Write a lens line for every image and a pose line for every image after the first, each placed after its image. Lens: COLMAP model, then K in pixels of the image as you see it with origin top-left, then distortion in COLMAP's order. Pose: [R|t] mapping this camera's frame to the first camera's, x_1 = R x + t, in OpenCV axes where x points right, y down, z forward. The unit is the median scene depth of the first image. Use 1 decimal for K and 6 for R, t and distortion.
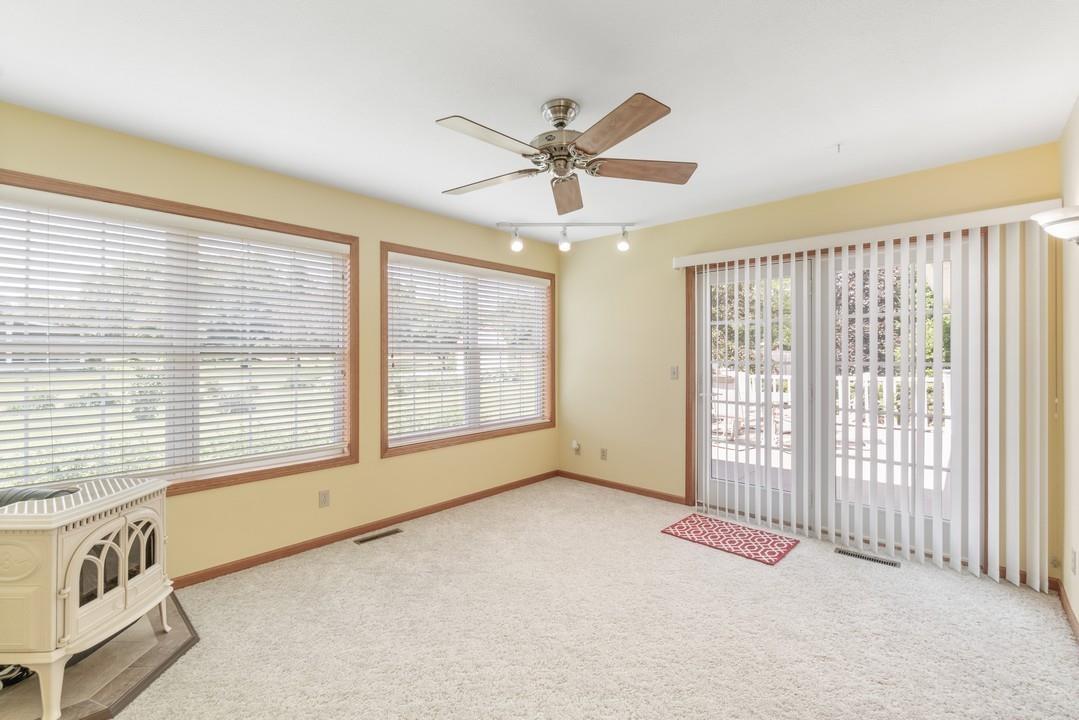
lens RADIAL K [[466.2, 0, 531.8], [0, 466.2, 358.4], [0, 0, 1]] dist [-0.010881, 0.000572]
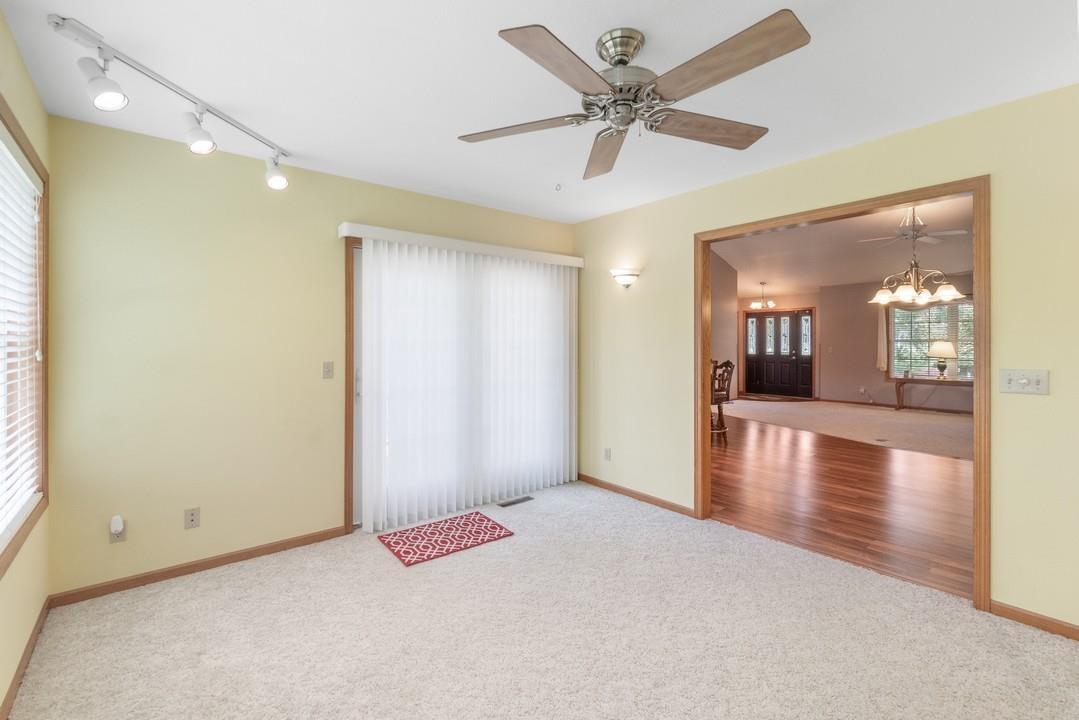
lens RADIAL K [[466.2, 0, 539.6], [0, 466.2, 348.3], [0, 0, 1]] dist [-0.010881, 0.000572]
pose [[0.141608, -0.012819, 0.989840, -0.481714], [0.016444, 0.999809, 0.010596, -0.009422], [-0.989786, 0.014777, 0.141792, 0.653565]]
